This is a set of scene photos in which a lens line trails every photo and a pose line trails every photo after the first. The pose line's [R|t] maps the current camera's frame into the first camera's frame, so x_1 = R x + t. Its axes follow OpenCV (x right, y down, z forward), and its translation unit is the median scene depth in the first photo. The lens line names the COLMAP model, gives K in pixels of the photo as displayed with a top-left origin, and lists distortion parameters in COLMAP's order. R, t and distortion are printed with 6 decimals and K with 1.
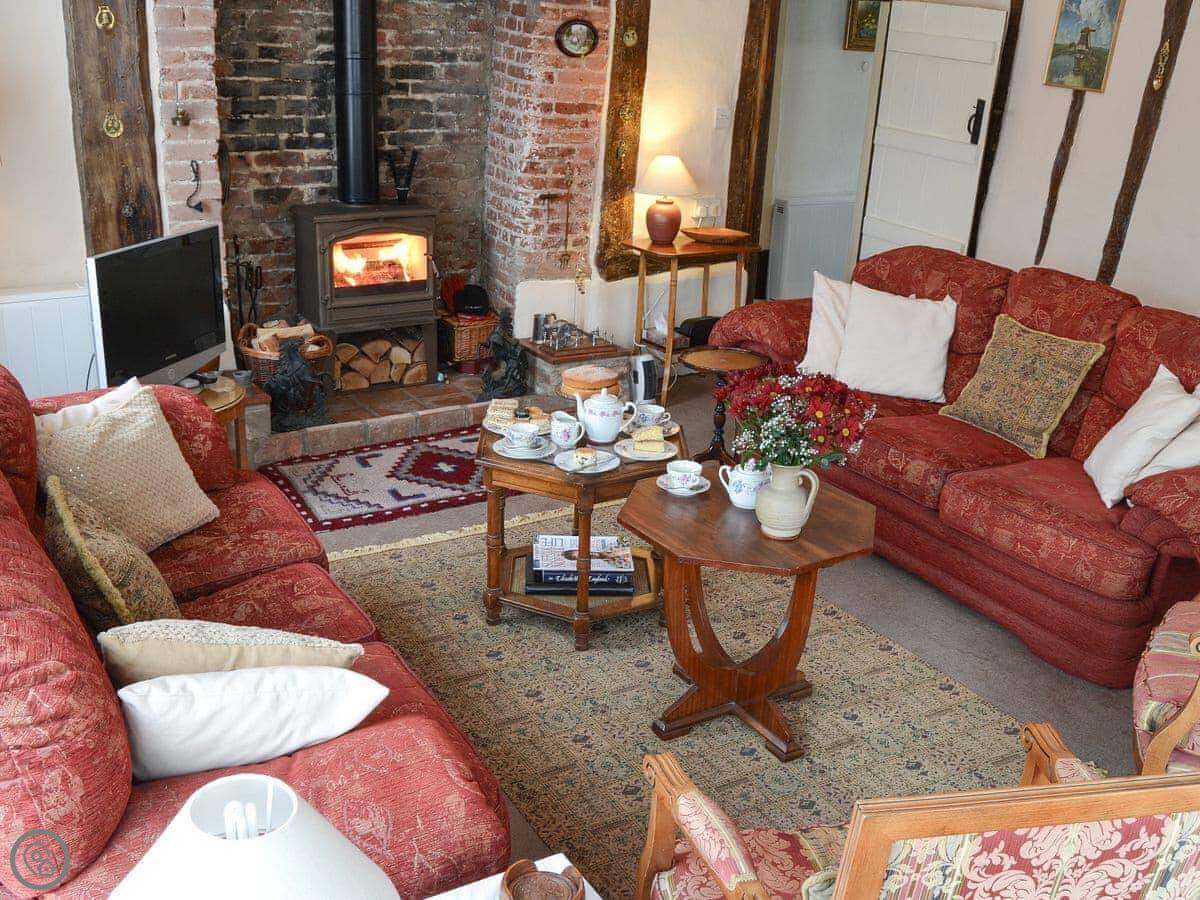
lens RADIAL K [[834.4, 0, 600.5], [0, 834.4, 377.3], [0, 0, 1]] dist [-0.049765, 0.038468]
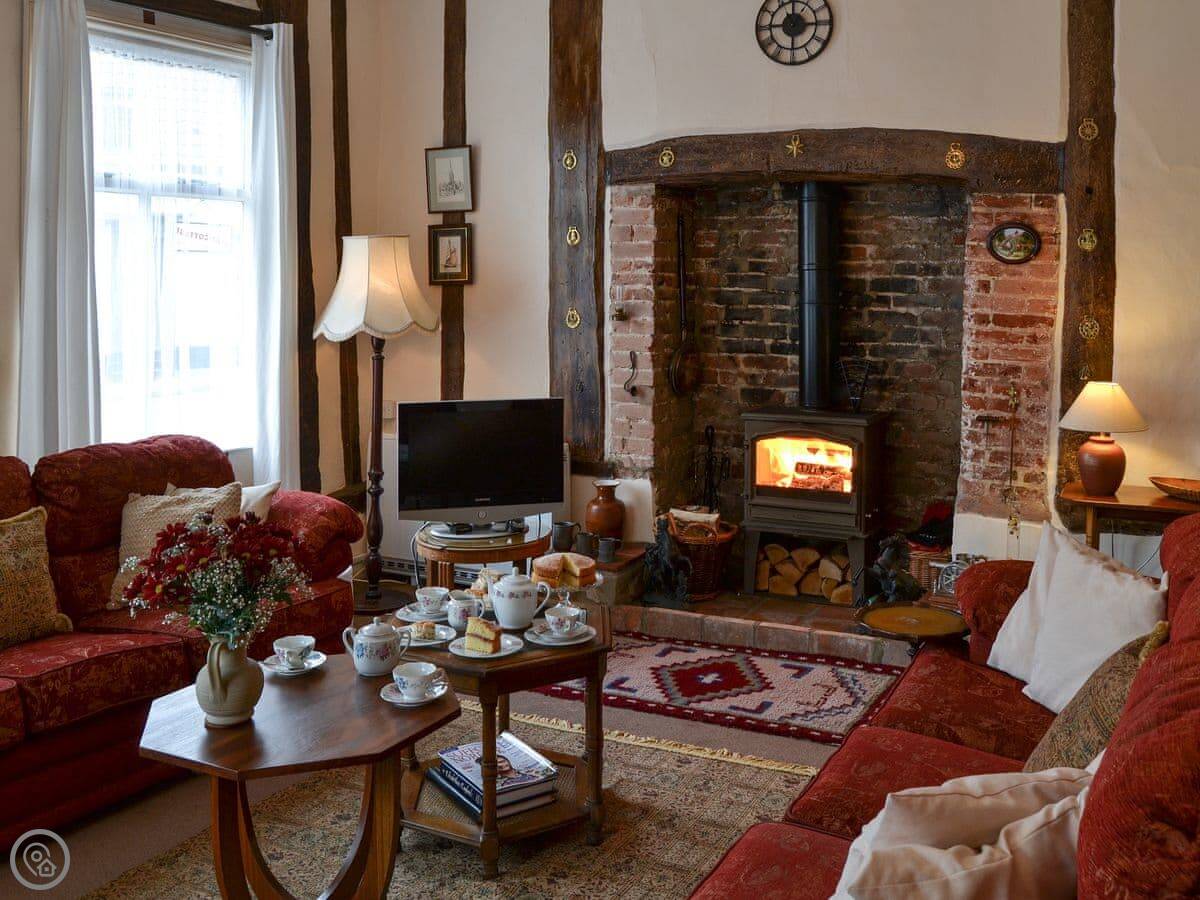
lens RADIAL K [[834.4, 0, 600.5], [0, 834.4, 377.3], [0, 0, 1]] dist [-0.049765, 0.038468]
pose [[0.741267, 0.069869, -0.667564, 0.199103], [-0.239651, 0.956563, -0.165993, -0.018503], [0.626969, 0.283028, 0.725813, 0.106135]]
